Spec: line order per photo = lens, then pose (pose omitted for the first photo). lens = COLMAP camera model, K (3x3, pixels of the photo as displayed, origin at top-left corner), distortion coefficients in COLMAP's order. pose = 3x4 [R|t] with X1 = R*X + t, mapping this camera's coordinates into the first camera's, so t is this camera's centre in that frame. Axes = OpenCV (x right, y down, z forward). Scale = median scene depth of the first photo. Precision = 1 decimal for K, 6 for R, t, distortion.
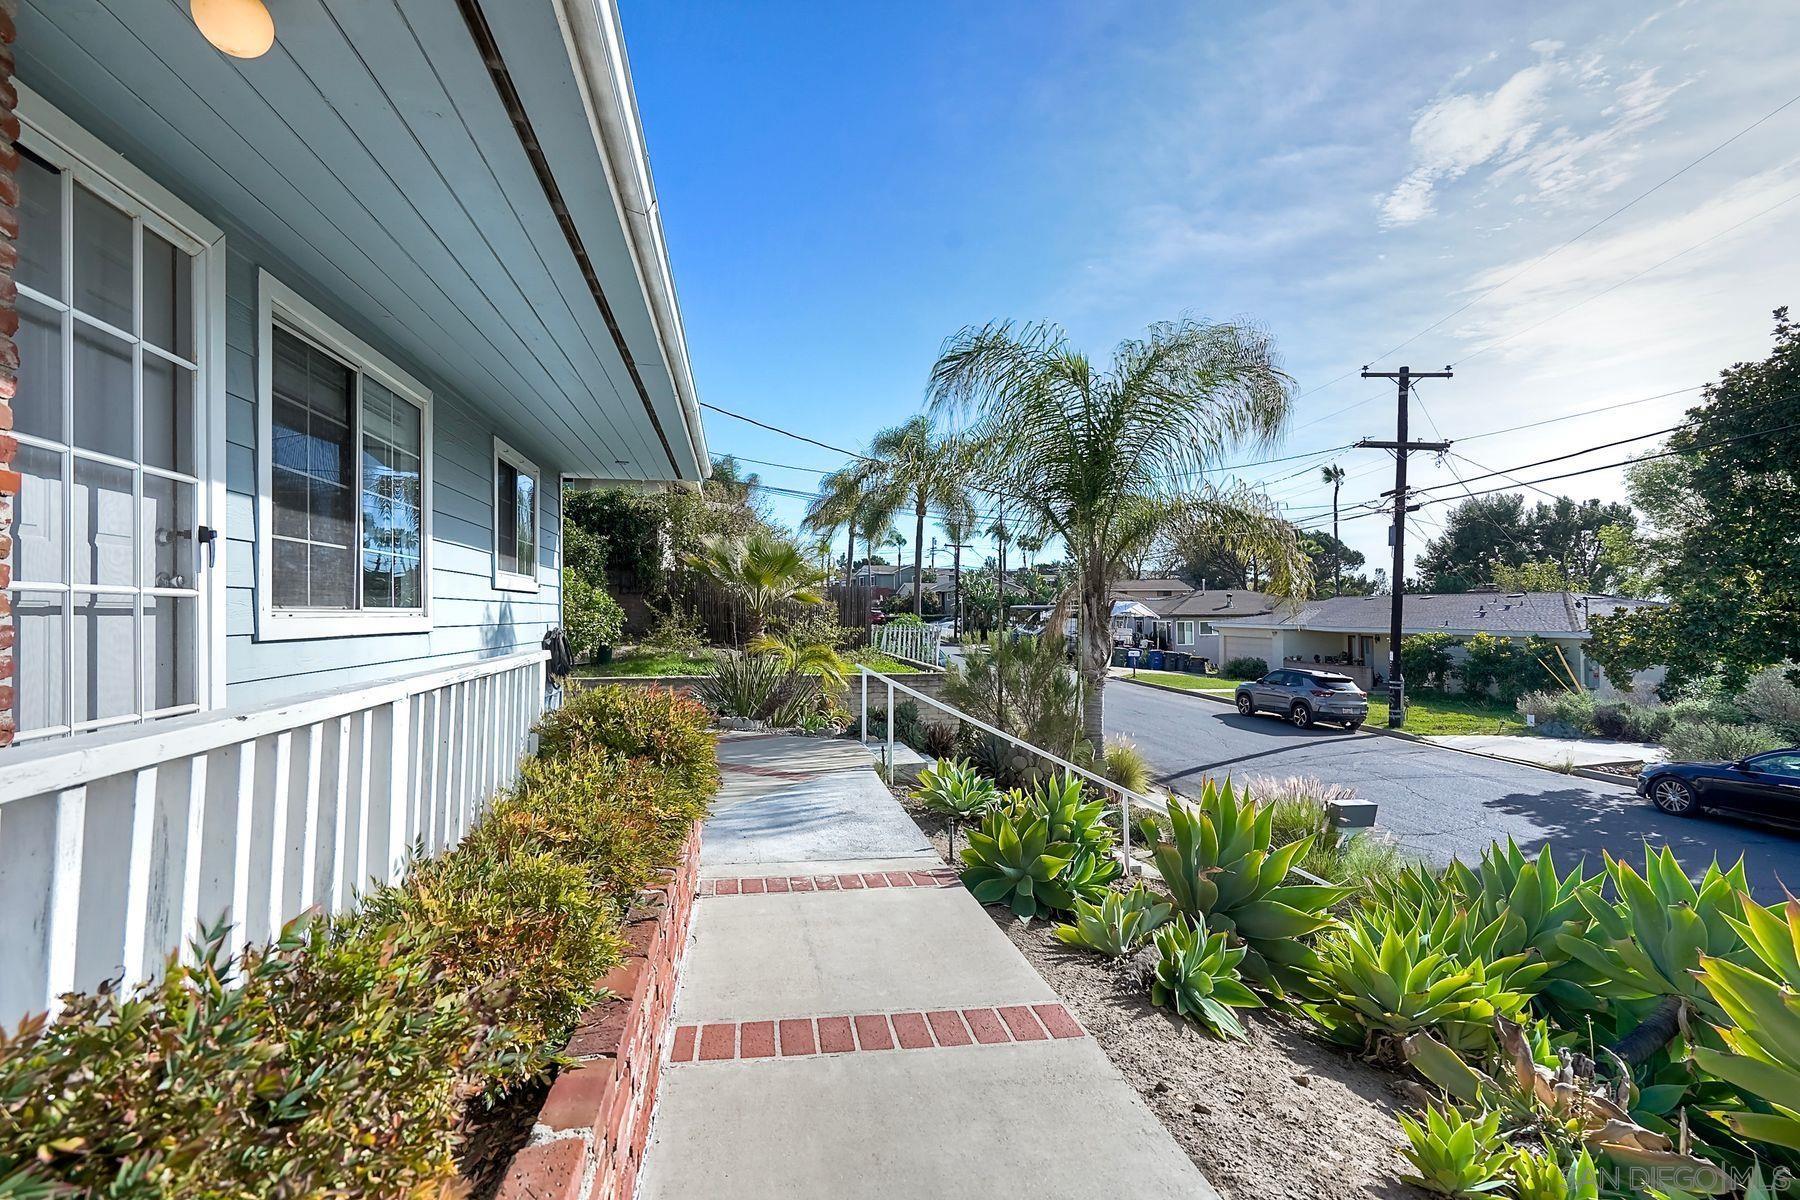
lens RADIAL K [[820.0, 0, 899.6], [0, 820.0, 605.7], [0, 0, 1]] dist [-0.006304, 0.003584]
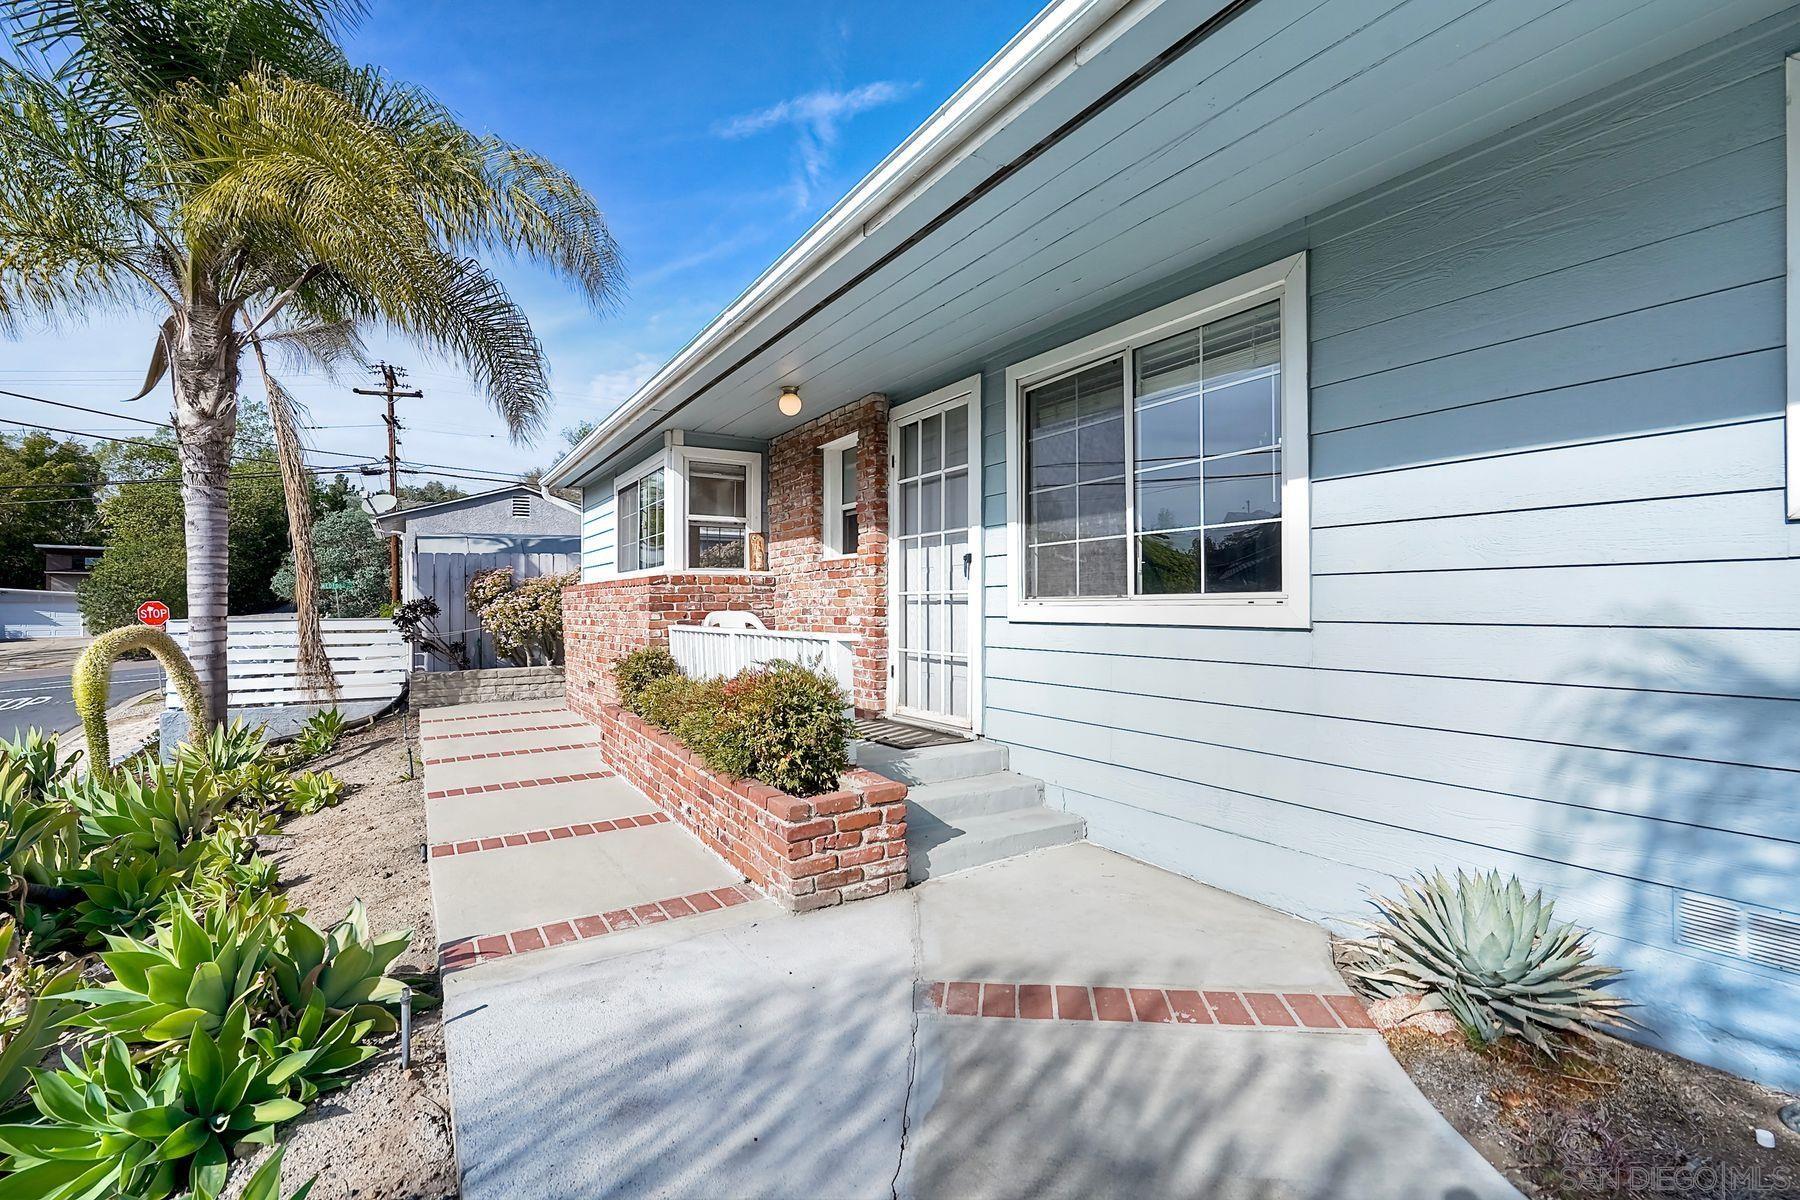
lens RADIAL K [[820.0, 0, 897.5], [0, 820.0, 601.6], [0, 0, 1]] dist [-0.006304, 0.003584]
pose [[-0.936784, 0.009147, -0.349790, -0.074706], [0.014893, 0.999795, -0.013741, 0.023738], [0.349592, -0.018082, -0.936728, 2.224659]]
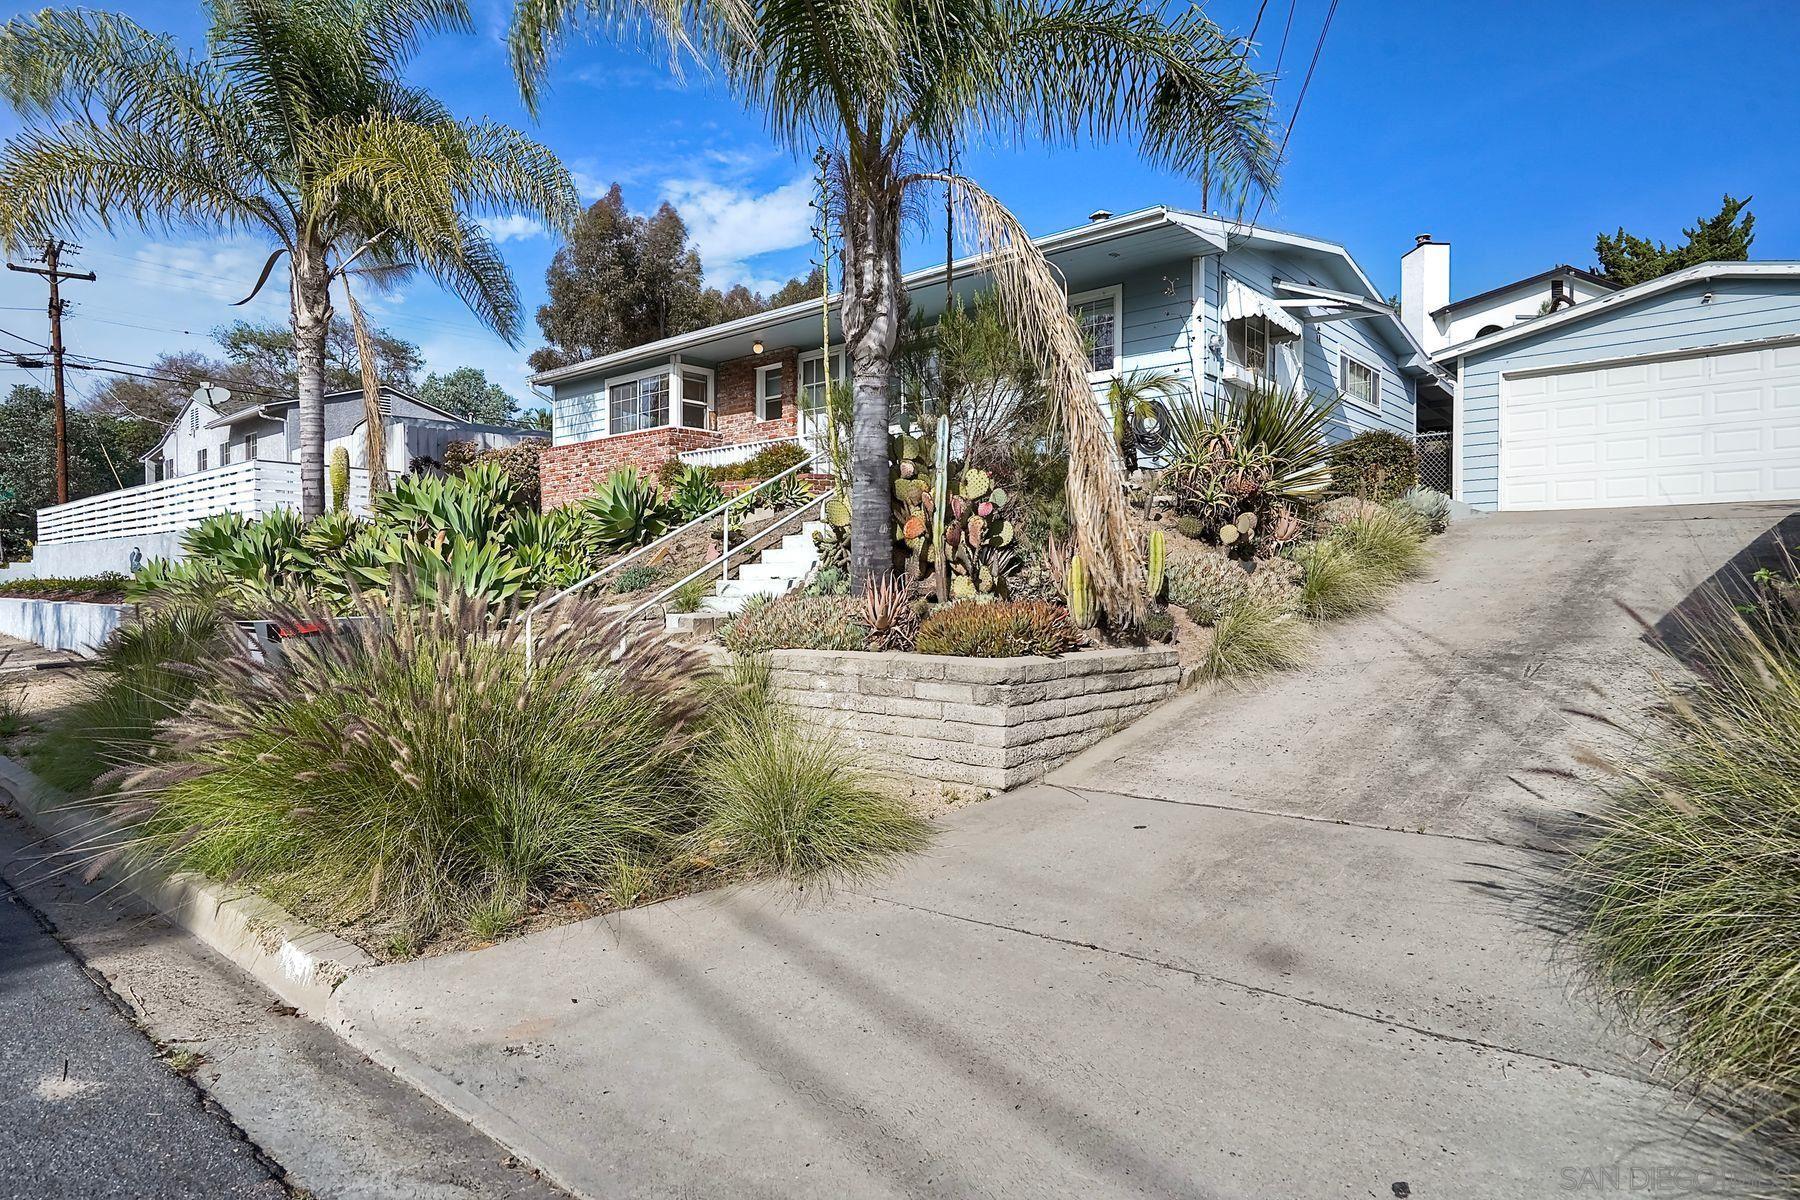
lens RADIAL K [[1048.1, 0, 902.9], [0, 1048.1, 605.7], [0, 0, 1]] dist [0.001531, -0.001843]
pose [[-0.795533, 0.015365, -0.605715, 1.993284], [0.011995, 0.999882, 0.009610, 0.758082], [0.605791, 0.000380, -0.795623, 4.897344]]
